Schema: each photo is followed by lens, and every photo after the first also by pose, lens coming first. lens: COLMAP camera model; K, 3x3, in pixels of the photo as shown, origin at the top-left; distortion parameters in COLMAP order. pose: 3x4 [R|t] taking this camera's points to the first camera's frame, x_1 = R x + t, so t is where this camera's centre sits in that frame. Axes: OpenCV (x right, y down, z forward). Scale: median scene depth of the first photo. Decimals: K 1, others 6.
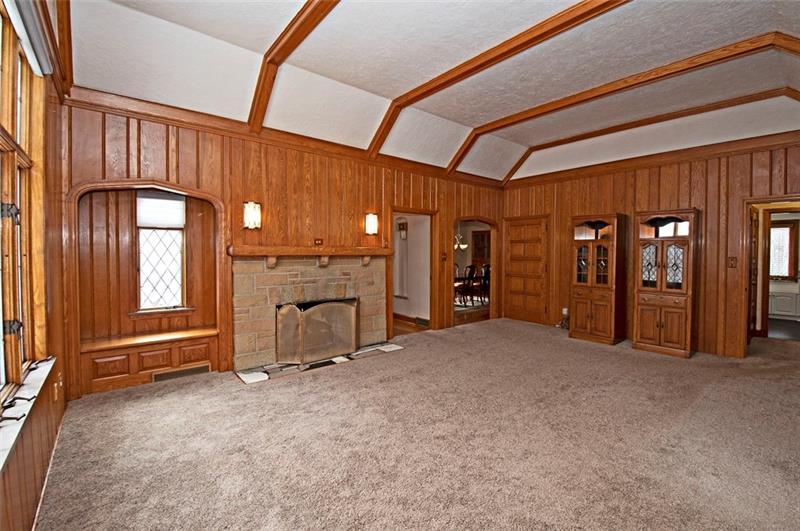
lens RADIAL K [[346.0, 0, 404.4], [0, 346.0, 258.5], [0, 0, 1]] dist [-0.004080, -0.000445]
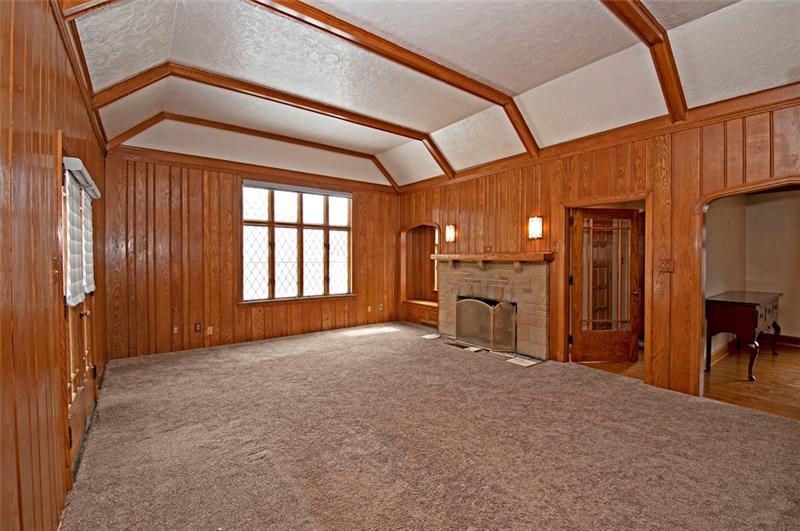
lens RADIAL K [[346.0, 0, 403.1], [0, 346.0, 263.3], [0, 0, 1]] dist [-0.004080, -0.000445]
pose [[-0.062315, 0.010958, -0.997996, 0.896165], [-0.028854, 0.999502, 0.012776, -0.005924], [0.997639, 0.029592, -0.061968, 0.738294]]
